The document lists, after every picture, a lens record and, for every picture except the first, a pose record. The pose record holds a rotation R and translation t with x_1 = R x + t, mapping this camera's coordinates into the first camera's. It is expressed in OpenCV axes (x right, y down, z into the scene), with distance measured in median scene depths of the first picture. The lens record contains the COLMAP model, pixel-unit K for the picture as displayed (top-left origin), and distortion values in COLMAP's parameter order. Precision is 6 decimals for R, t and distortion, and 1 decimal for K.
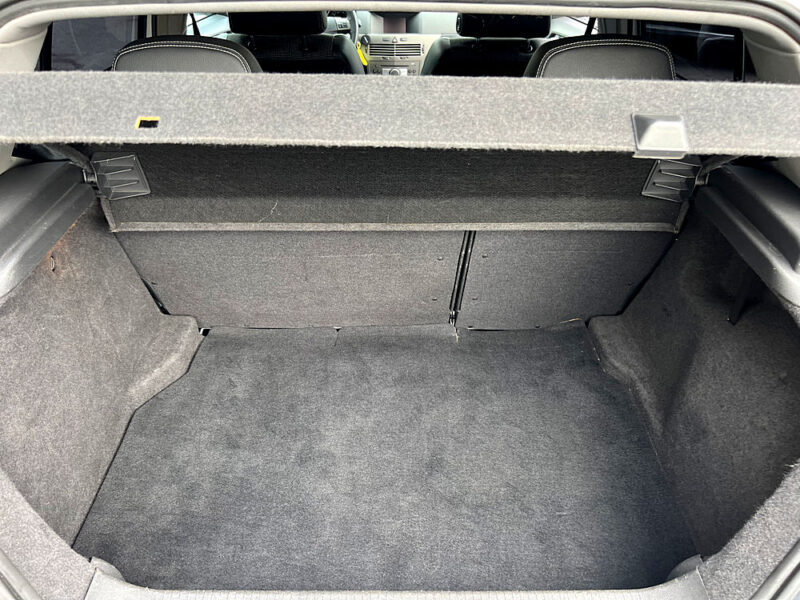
lens RADIAL K [[601.0, 0, 403.3], [0, 601.0, 305.7], [0, 0, 1]] dist [0.026709, -0.026019]
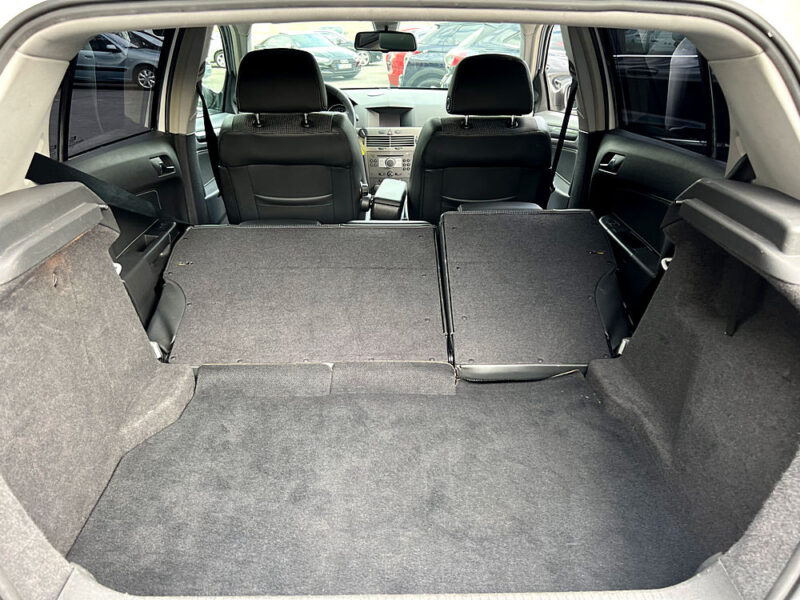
lens RADIAL K [[601.0, 0, 400.6], [0, 601.0, 300.8], [0, 0, 1]] dist [0.026709, -0.026019]
pose [[0.999924, -0.012054, 0.002569, -0.001744], [0.012321, 0.982470, -0.186011, 0.135175], [-0.000282, 0.186028, 0.982544, 0.006528]]
